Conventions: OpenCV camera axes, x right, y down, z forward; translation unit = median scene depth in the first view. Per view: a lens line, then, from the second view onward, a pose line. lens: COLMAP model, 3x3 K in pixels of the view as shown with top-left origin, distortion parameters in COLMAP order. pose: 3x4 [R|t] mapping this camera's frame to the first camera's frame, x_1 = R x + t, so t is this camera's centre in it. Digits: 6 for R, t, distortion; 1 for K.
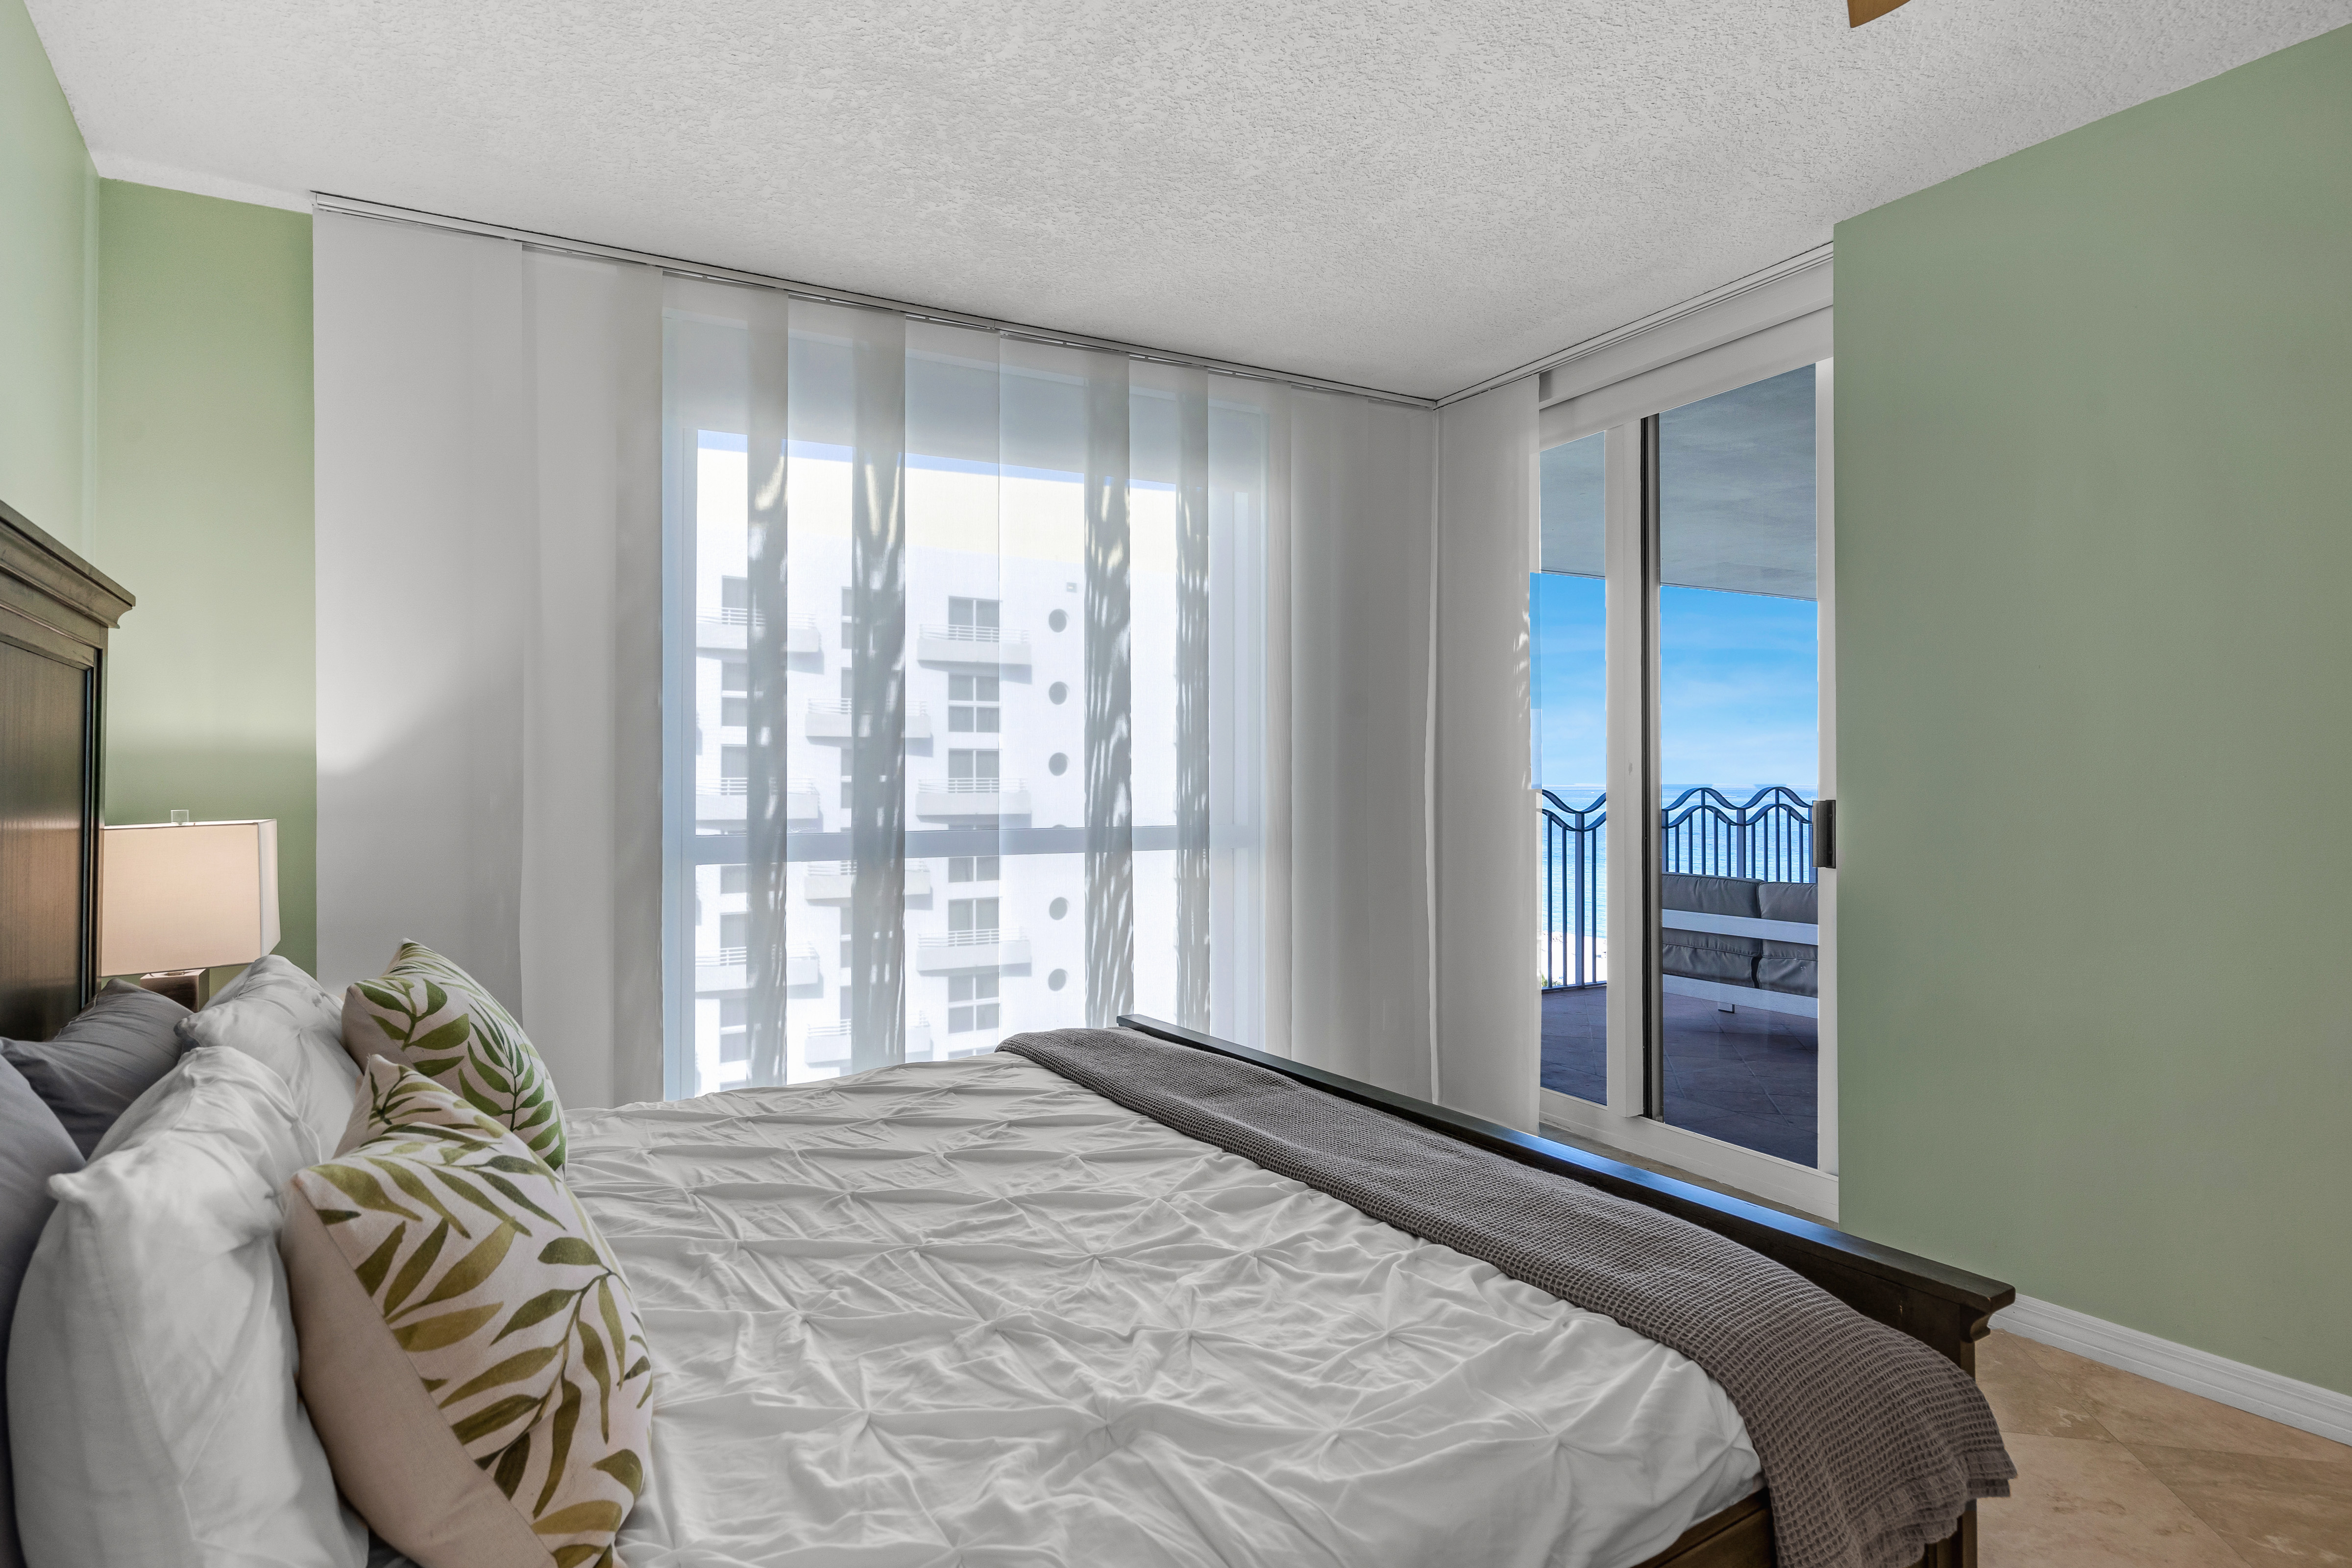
lens RADIAL K [[1188.2, 0, 1176.0], [0, 1188.2, 784.0], [0, 0, 1]] dist [0.002151, 0.000209]
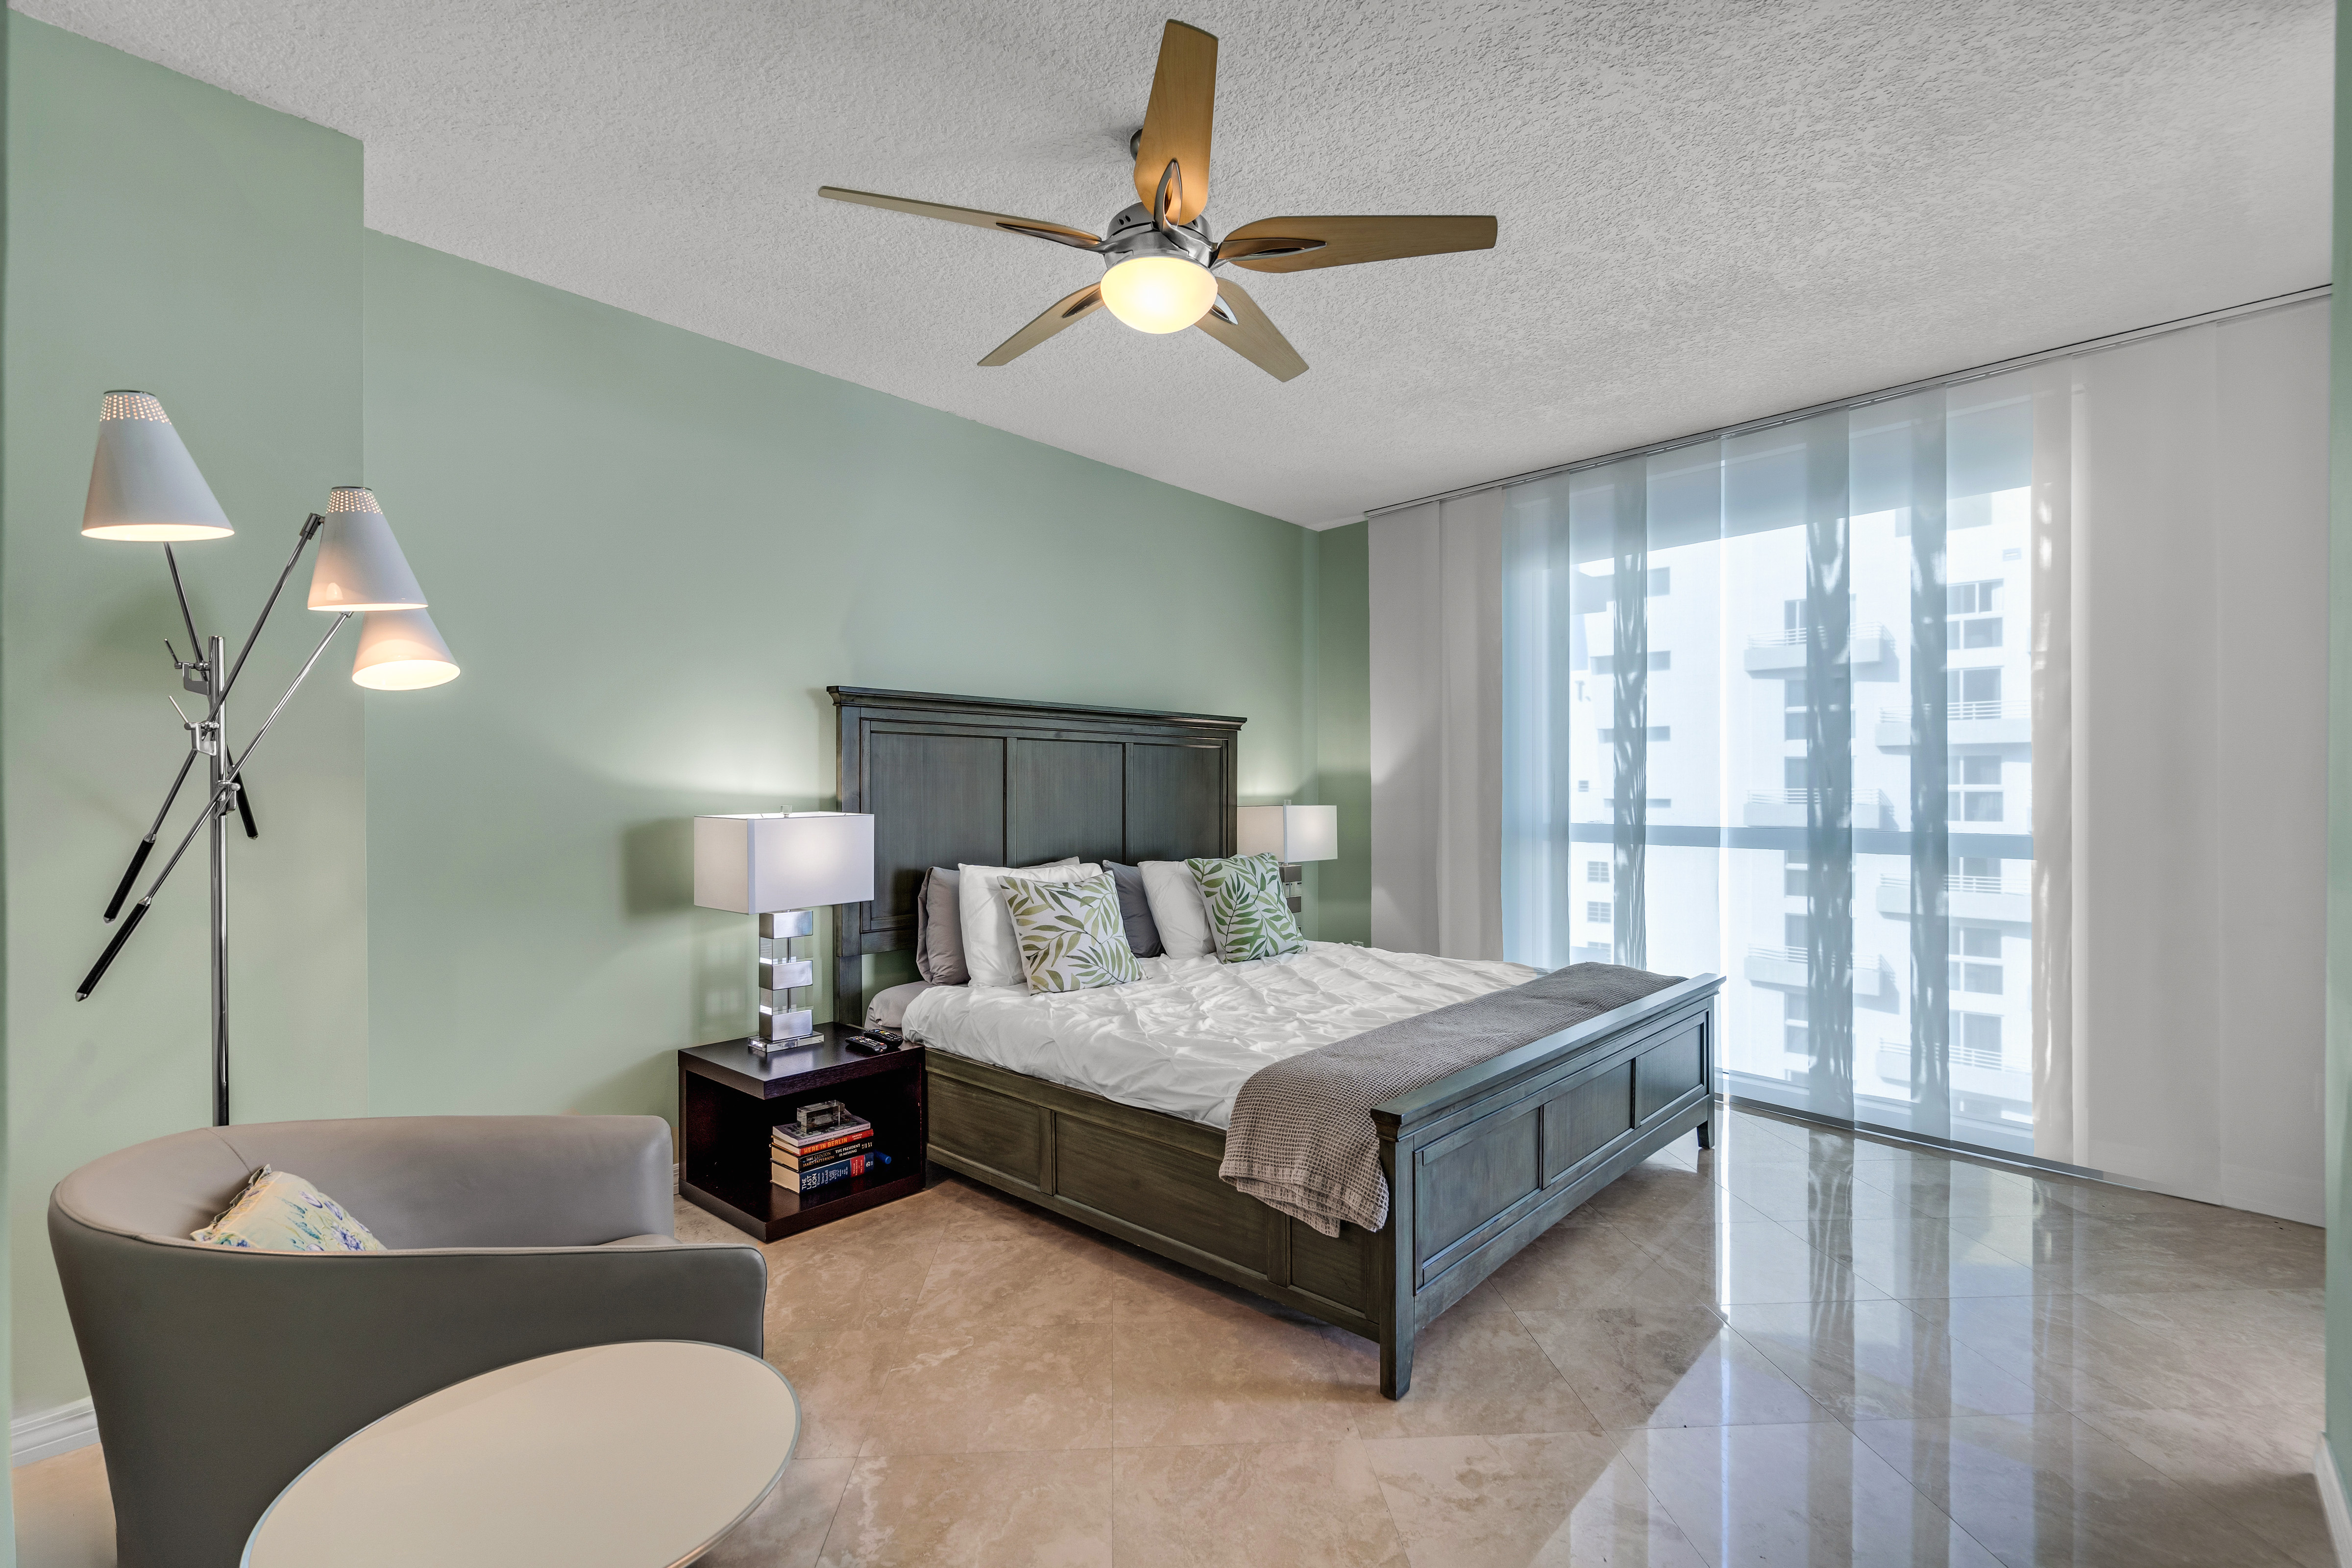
lens RADIAL K [[1067.5, 0, 1176.0], [0, 1067.5, 784.0], [0, 0, 1]] dist [0.000314, 0.000008]
pose [[0.268134, 0.002985, -0.963377, 0.869845], [-0.007056, 0.999974, 0.001134, -0.008278], [0.963356, 0.006493, 0.268148, 0.143447]]
